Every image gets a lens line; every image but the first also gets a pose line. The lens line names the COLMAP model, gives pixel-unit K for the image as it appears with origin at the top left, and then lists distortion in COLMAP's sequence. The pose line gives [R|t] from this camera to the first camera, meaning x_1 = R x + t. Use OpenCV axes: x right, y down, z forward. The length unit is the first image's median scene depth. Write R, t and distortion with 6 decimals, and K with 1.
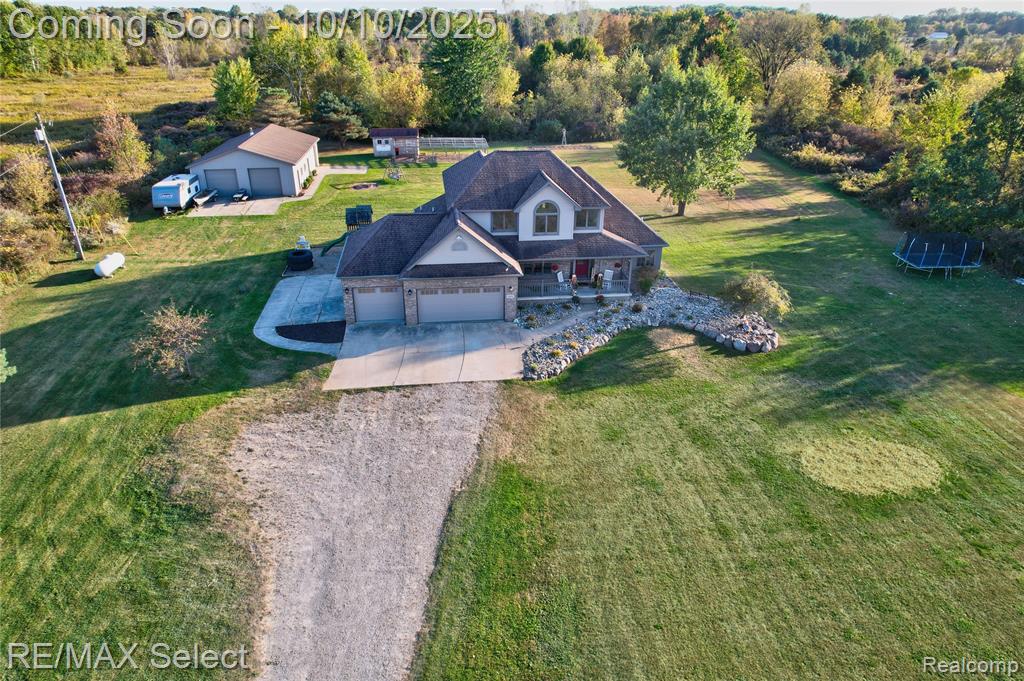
lens RADIAL K [[656.5, 0, 512.1], [0, 656.5, 337.2], [0, 0, 1]] dist [-0.074390, 0.061825]
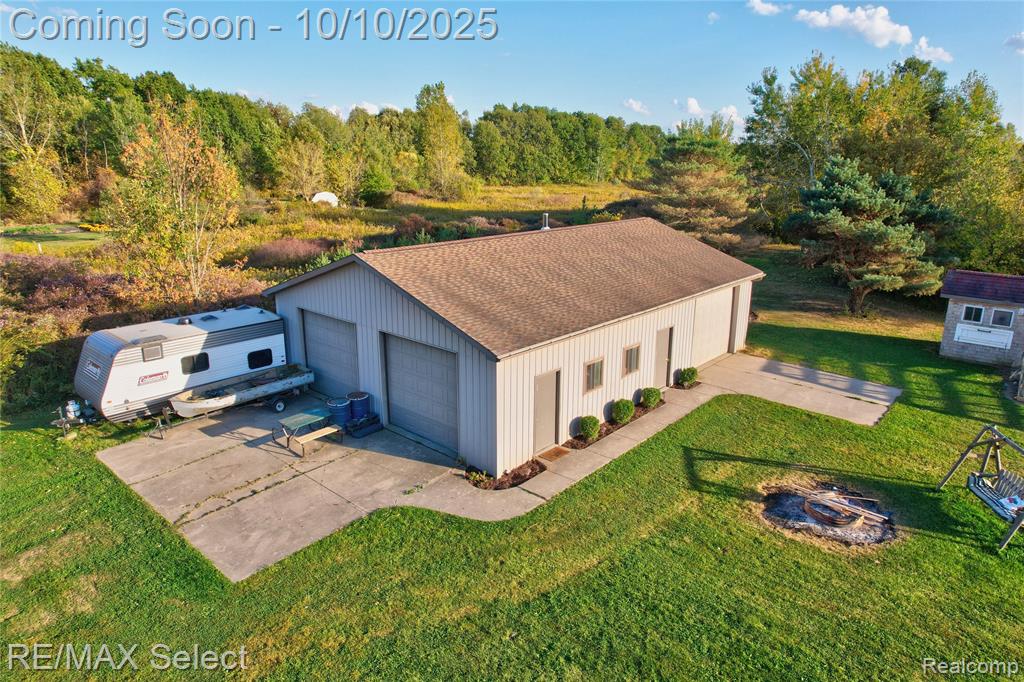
lens RADIAL K [[656.5, 0, 505.4], [0, 656.5, 342.3], [0, 0, 1]] dist [-0.074390, 0.061825]
pose [[0.665500, 0.202078, -0.718522, -0.255634], [-0.332528, 0.942111, -0.043029, -0.395183], [0.668233, 0.267565, 0.694171, 1.269744]]
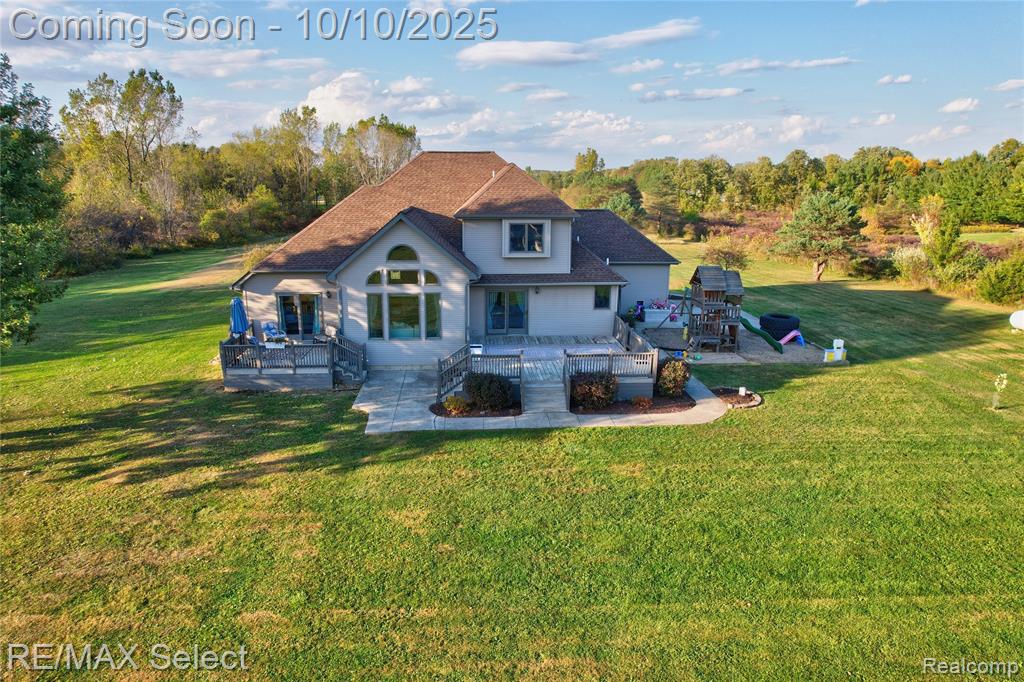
lens RADIAL K [[656.5, 0, 507.9], [0, 656.5, 351.5], [0, 0, 1]] dist [-0.074390, 0.061825]
pose [[-0.998200, -0.028682, 0.052667, -0.088561], [0.013261, 0.750913, 0.660268, -0.610849], [-0.058487, 0.659778, -0.749181, 1.713026]]
